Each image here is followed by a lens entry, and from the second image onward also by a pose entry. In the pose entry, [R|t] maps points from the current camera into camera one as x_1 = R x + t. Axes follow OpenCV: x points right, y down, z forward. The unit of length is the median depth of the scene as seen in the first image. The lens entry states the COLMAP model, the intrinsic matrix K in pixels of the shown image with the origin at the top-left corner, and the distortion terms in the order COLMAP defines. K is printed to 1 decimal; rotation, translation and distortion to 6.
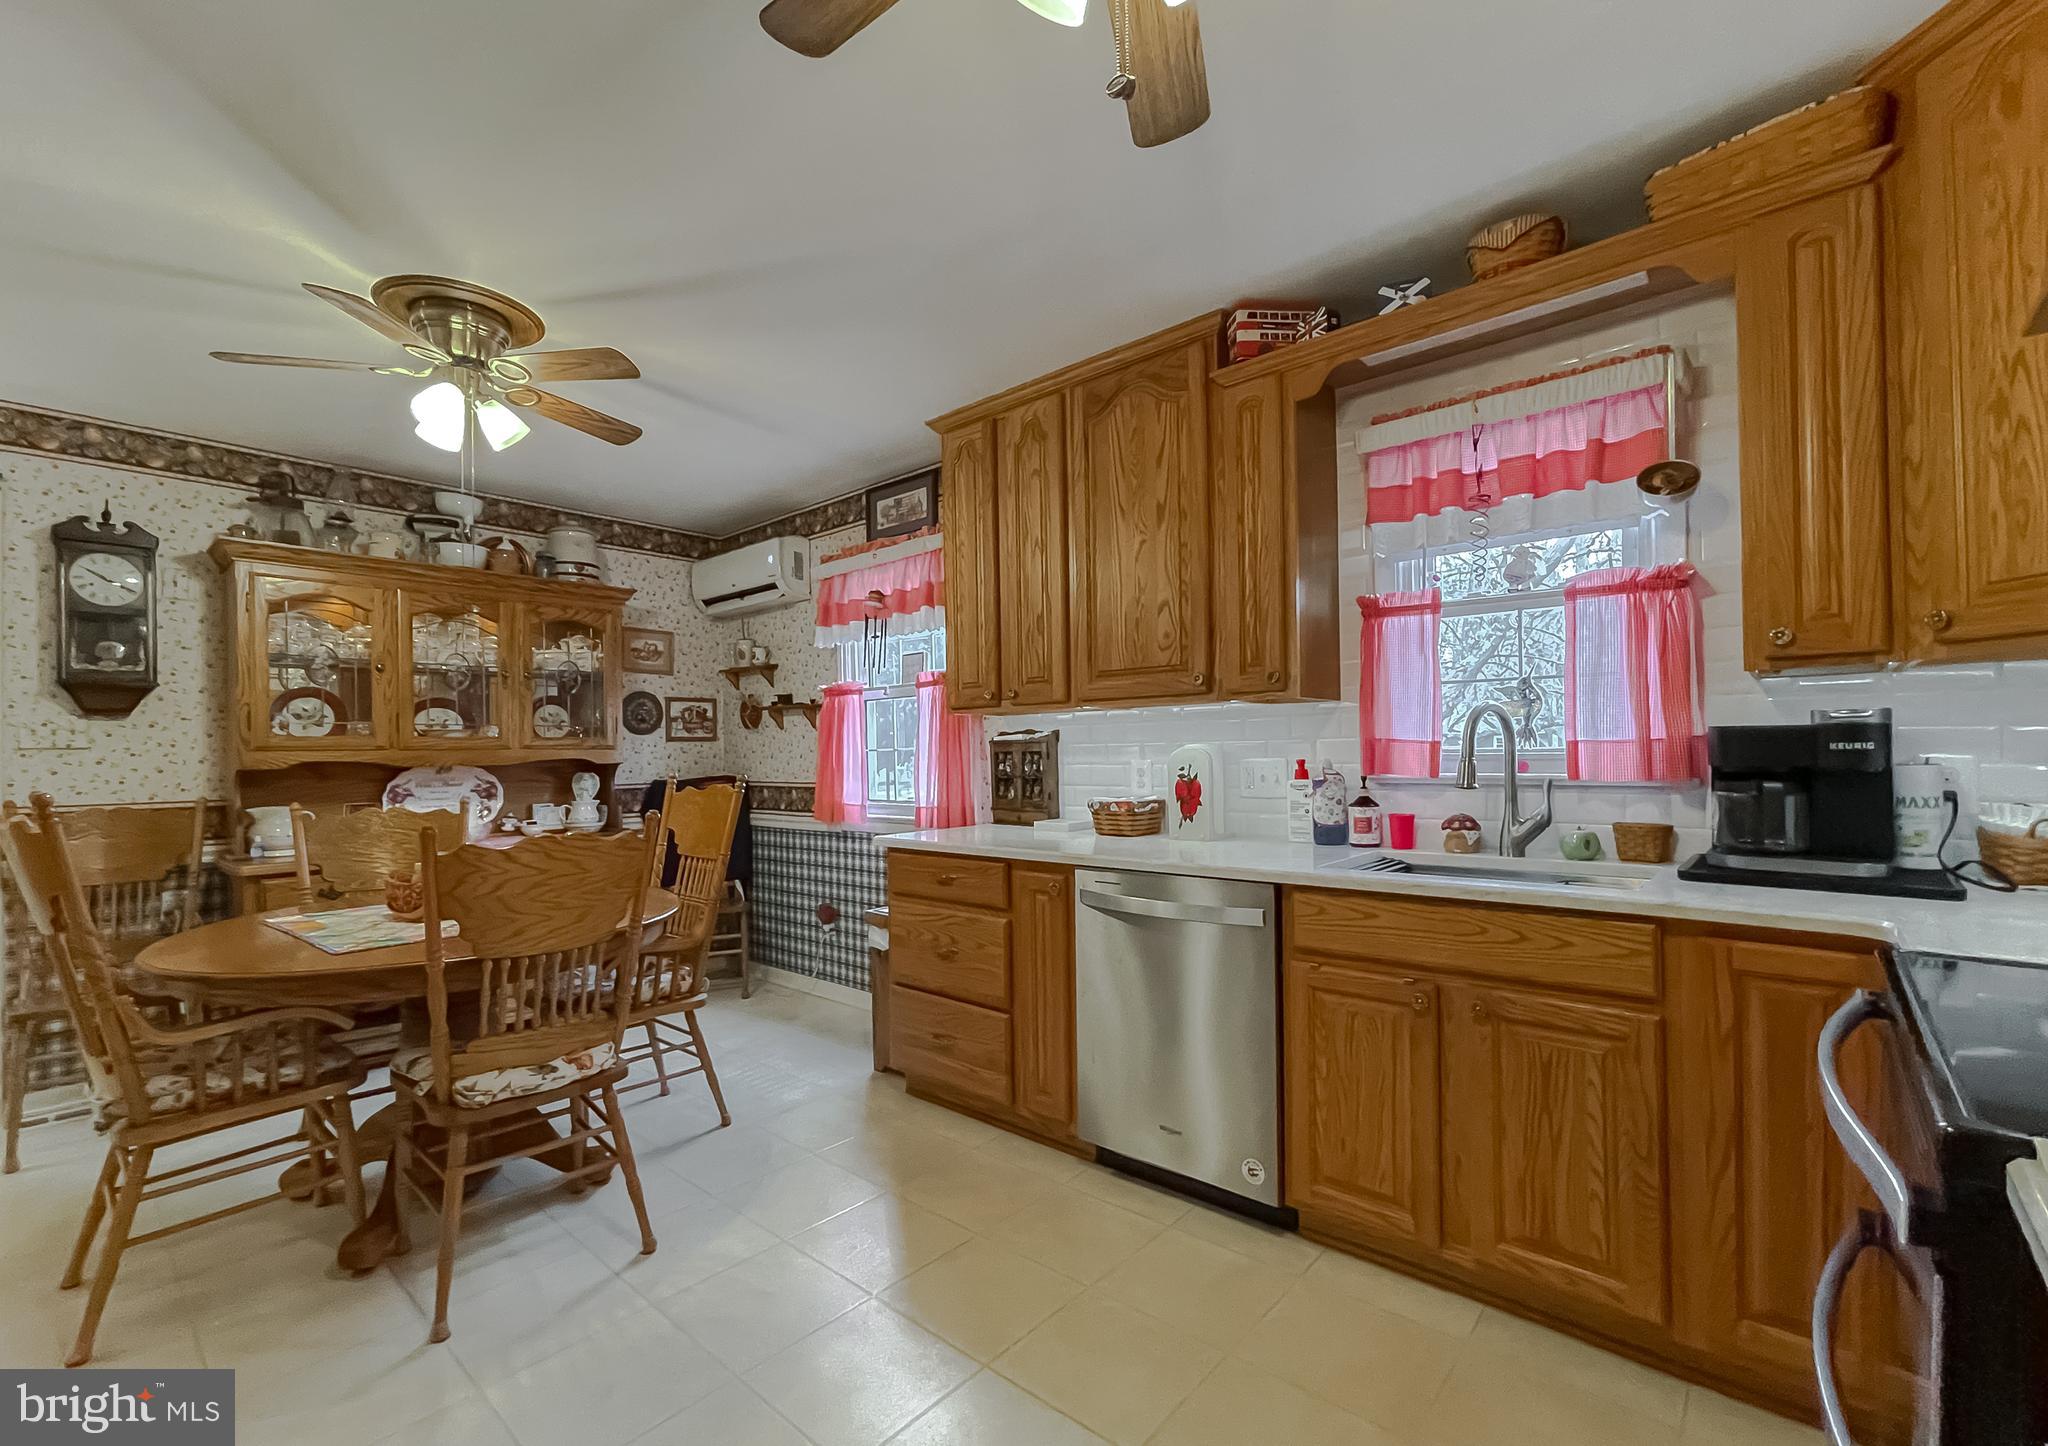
lens RADIAL K [[880.4, 0, 1002.8], [0, 880.4, 746.9], [0, 0, 1]] dist [-0.000583, 0.000211]
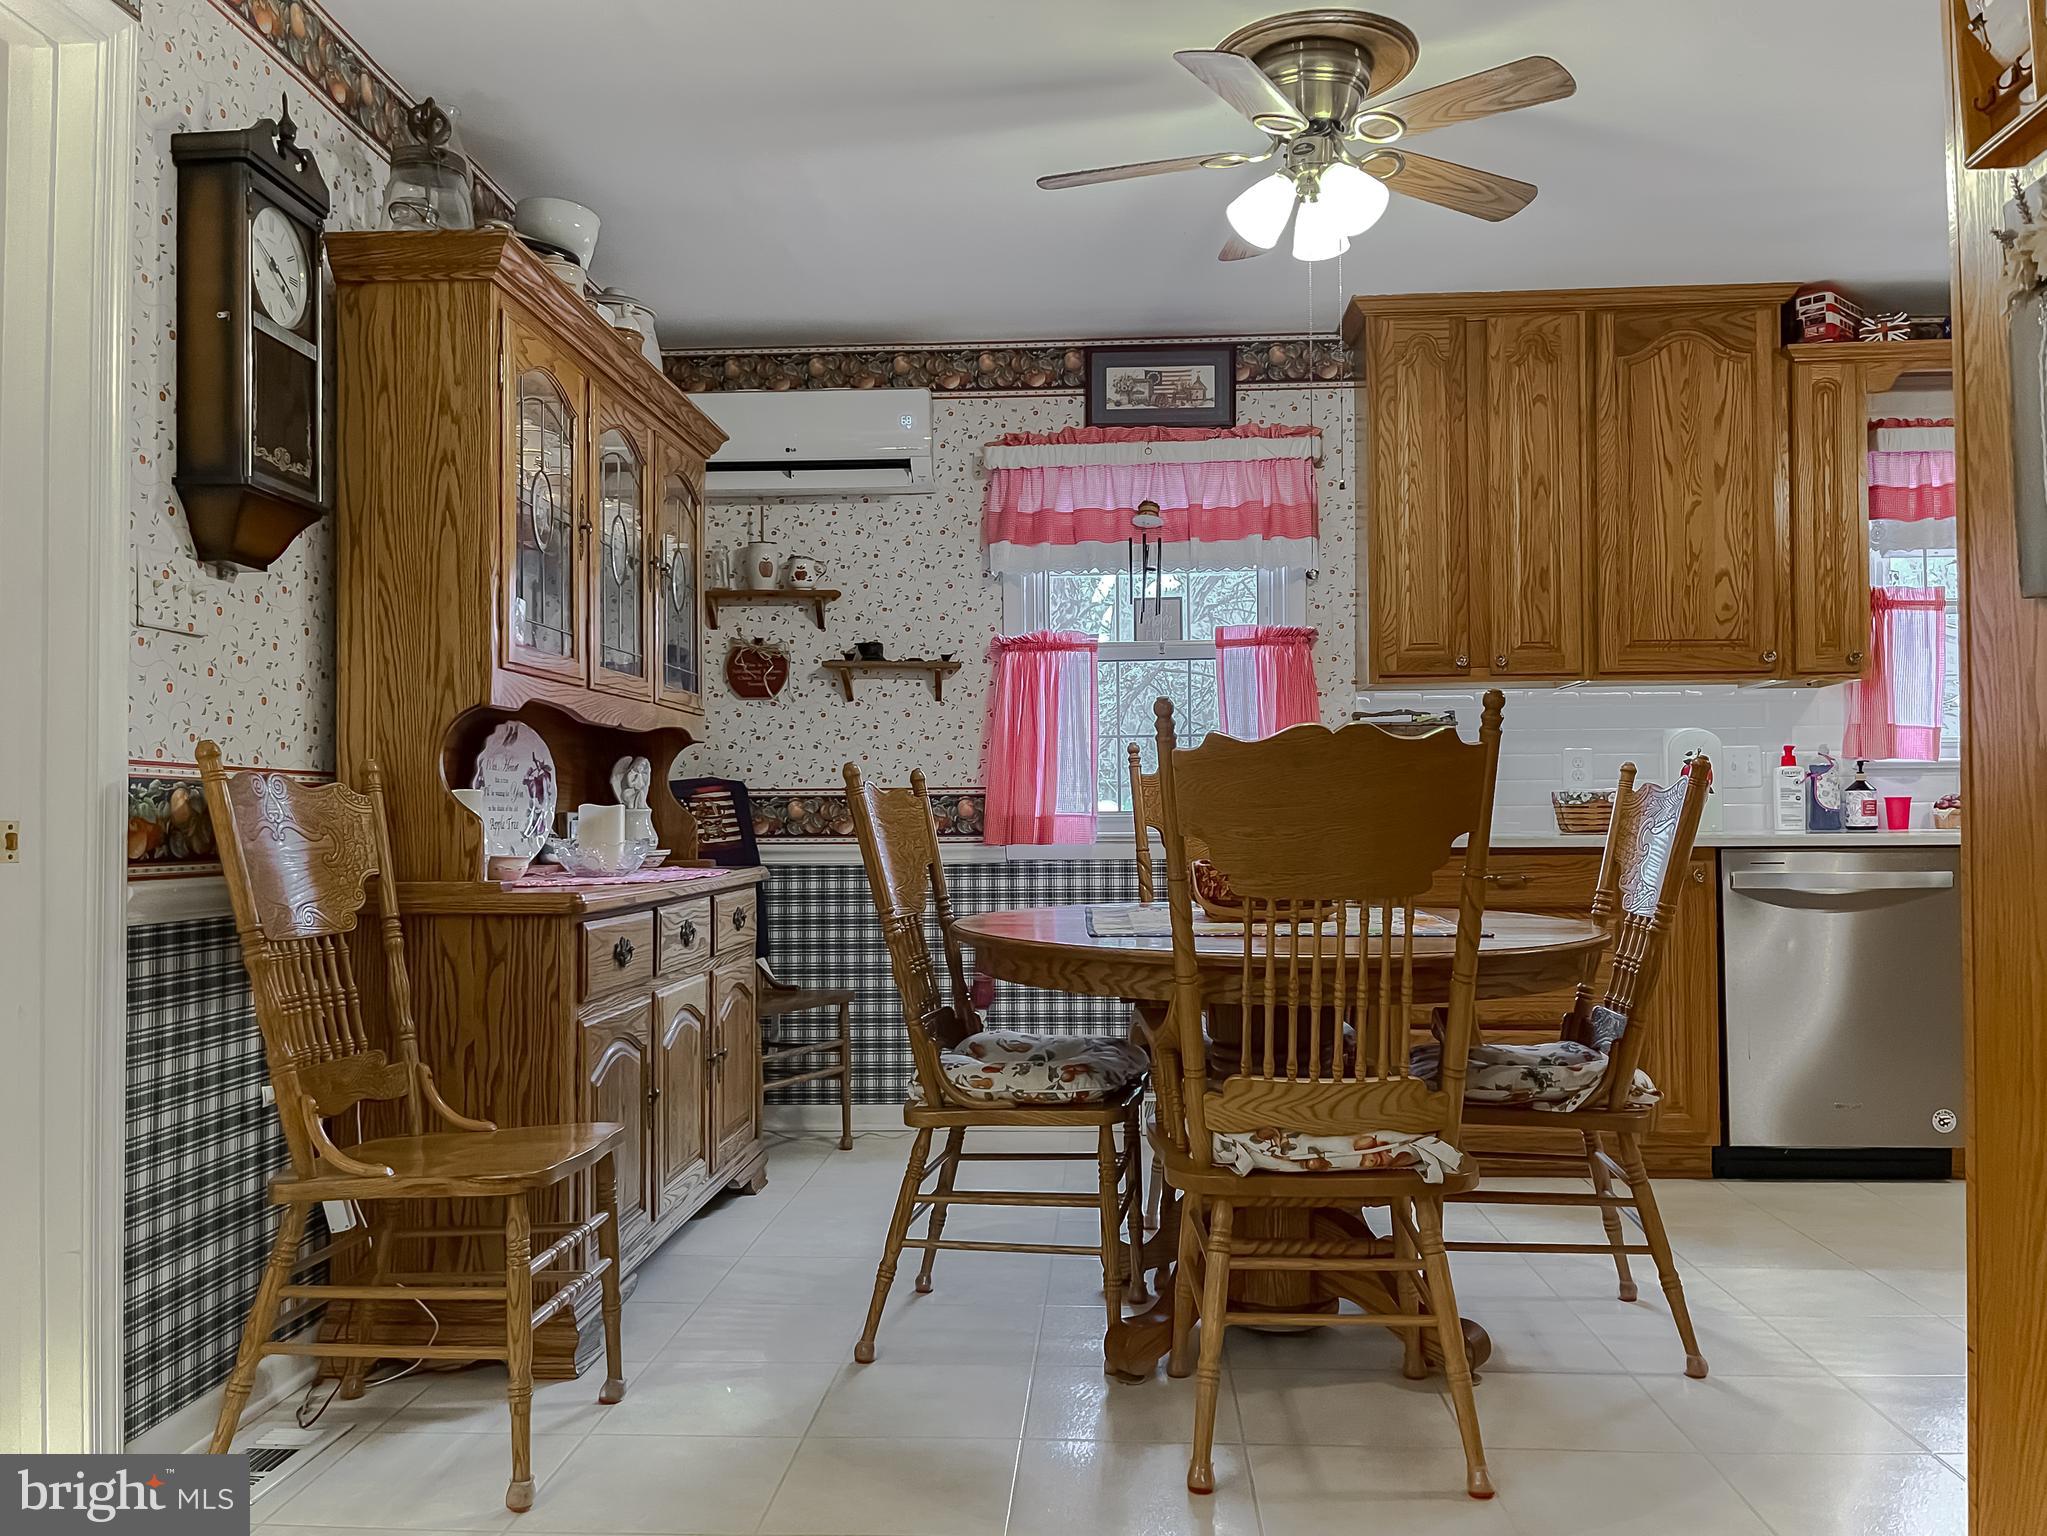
lens RADIAL K [[1571.0, 0, 1038.5], [0, 1571.0, 776.4], [0, 0, 1]] dist [0.033241, -0.008481]
pose [[0.781106, 0.024503, 0.623917, -1.203164], [-0.008129, 0.999544, -0.029077, 0.090623], [-0.624345, 0.017641, 0.780949, 0.123728]]
